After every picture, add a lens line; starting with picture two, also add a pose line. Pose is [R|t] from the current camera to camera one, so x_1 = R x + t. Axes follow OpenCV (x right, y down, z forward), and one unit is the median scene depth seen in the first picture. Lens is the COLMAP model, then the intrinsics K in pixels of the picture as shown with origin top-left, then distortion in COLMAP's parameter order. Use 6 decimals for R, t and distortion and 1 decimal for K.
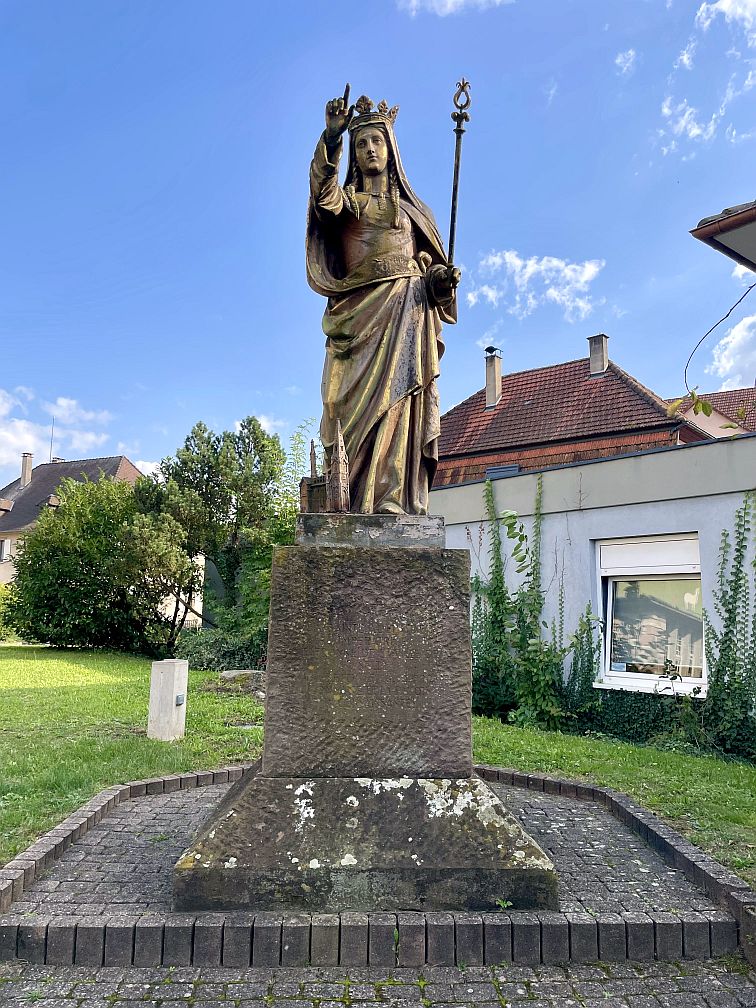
lens RADIAL K [[764.3, 0, 378.0], [0, 764.3, 503.9], [0, 0, 1]] dist [0.014790, -0.001346]
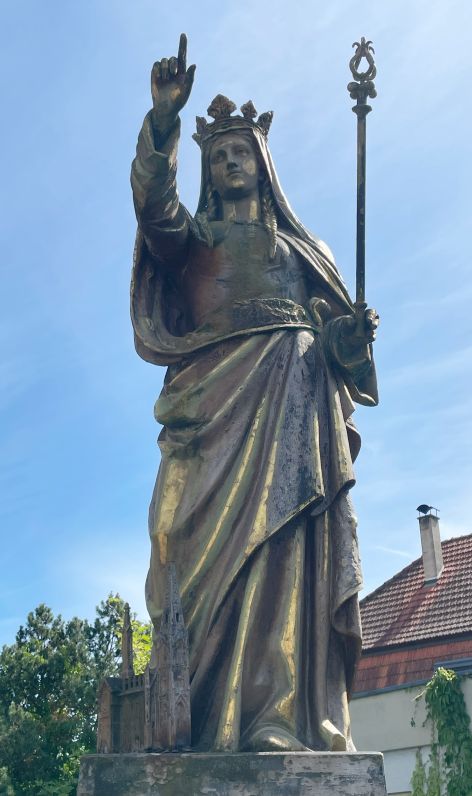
lens RADIAL K [[867.6, 0, 256.7], [0, 867.6, 393.9], [0, 0, 1]] dist [0.062977, 0.000000]
pose [[0.998730, -0.036610, -0.034602, 0.032042], [0.022297, 0.937210, -0.348053, -0.005739], [0.045172, 0.346839, 0.936836, 0.364885]]
